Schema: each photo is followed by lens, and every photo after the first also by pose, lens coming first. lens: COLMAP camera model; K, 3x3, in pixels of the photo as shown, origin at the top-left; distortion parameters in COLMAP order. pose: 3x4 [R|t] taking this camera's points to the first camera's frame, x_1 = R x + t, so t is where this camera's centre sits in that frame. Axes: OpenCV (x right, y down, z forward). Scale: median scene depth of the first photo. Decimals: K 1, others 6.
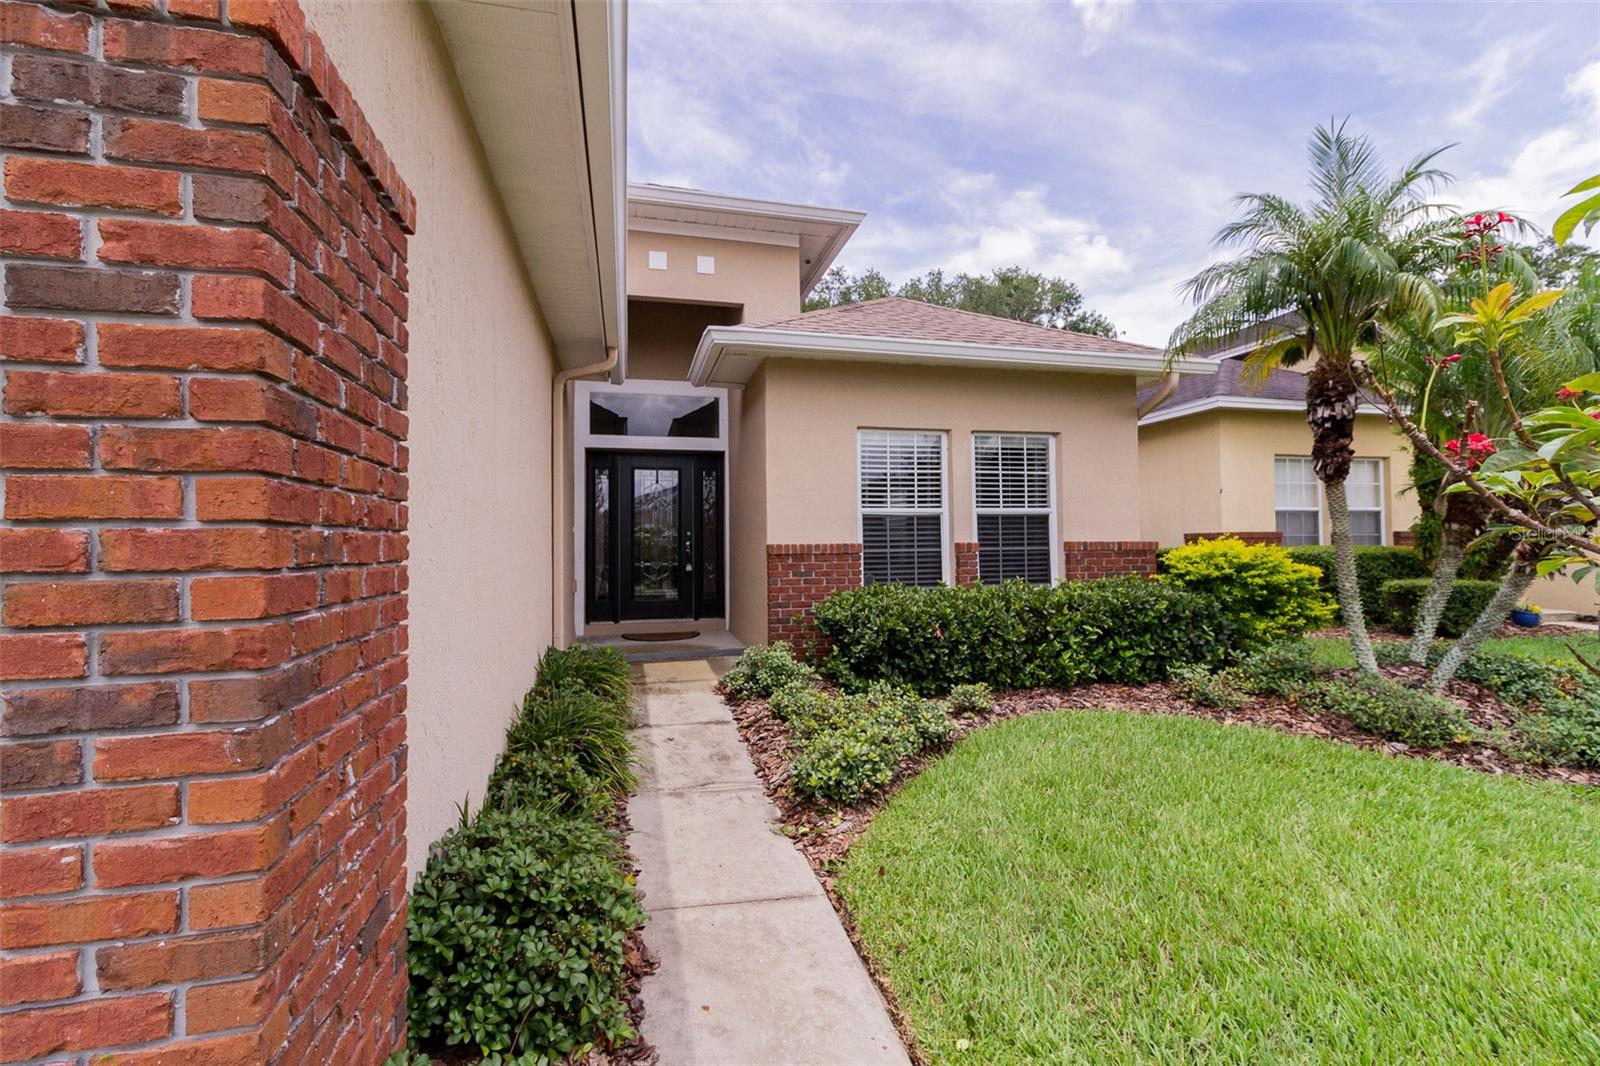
lens RADIAL K [[741.2, 0, 804.9], [0, 741.2, 532.2], [0, 0, 1]] dist [0.010053, 0.000153]
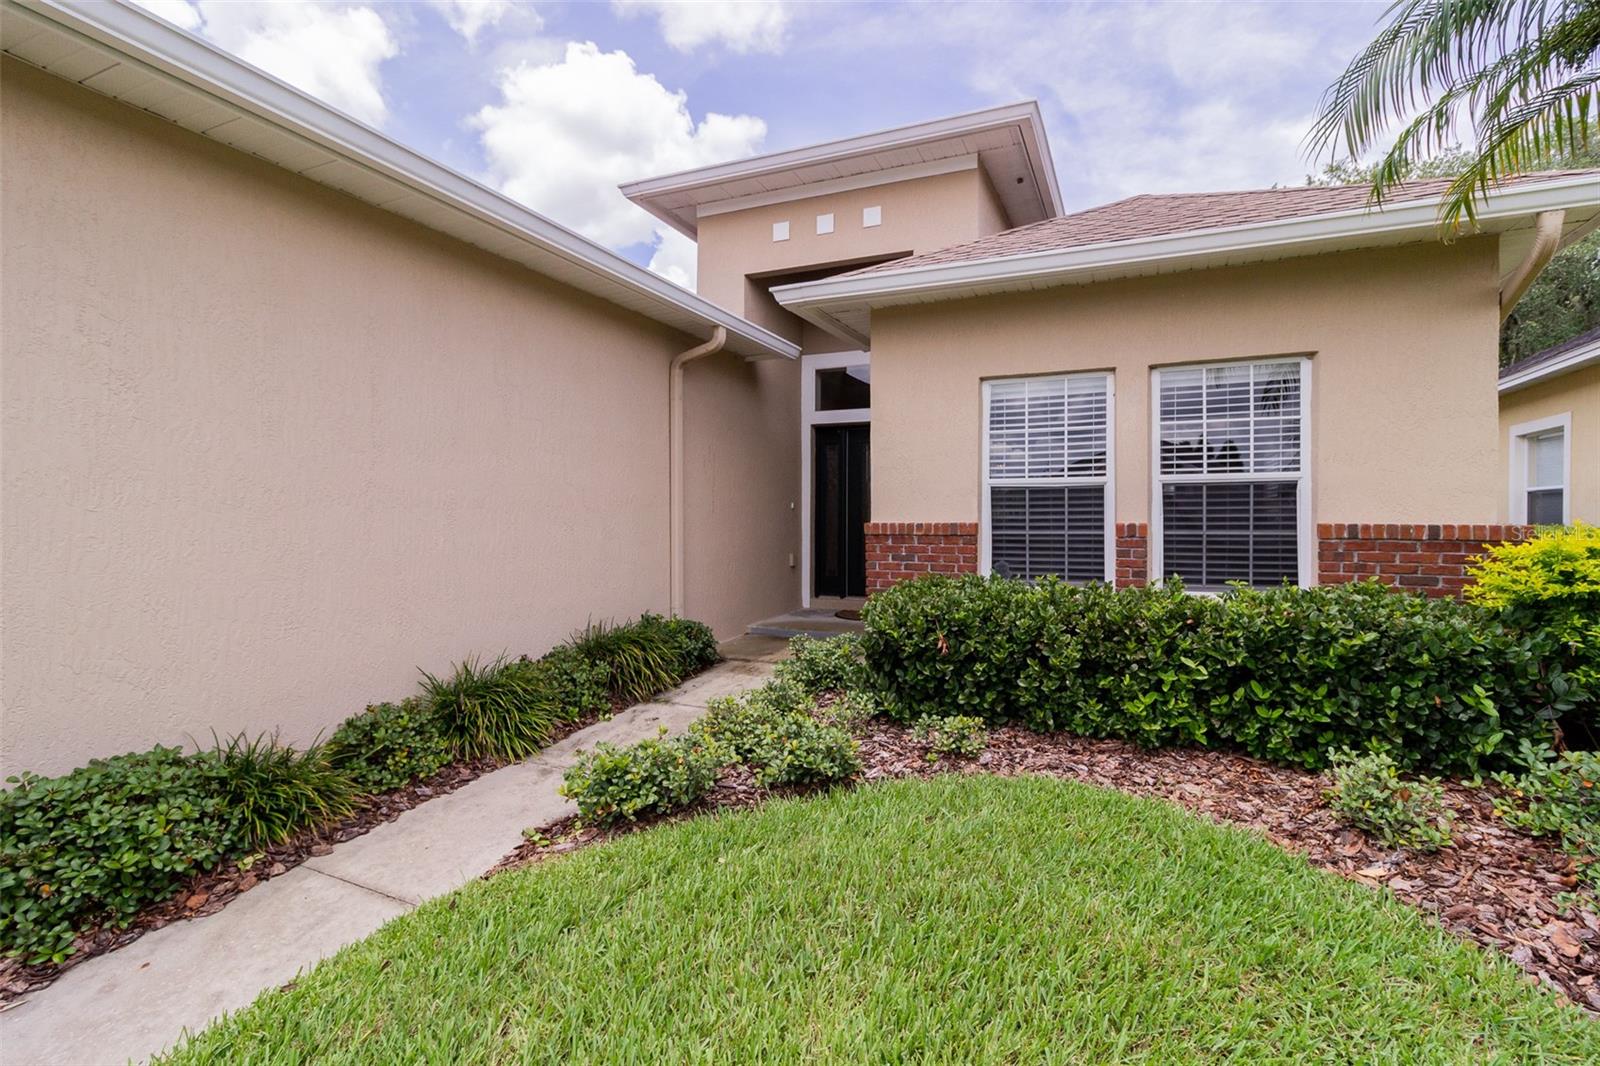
lens RADIAL K [[741.2, 0, 803.8], [0, 741.2, 522.4], [0, 0, 1]] dist [0.010053, 0.000153]
pose [[0.792205, 0.012956, -0.610118, 0.399819], [0.002977, 0.999681, 0.025094, -0.006113], [0.610248, -0.021696, 0.791913, 0.233643]]
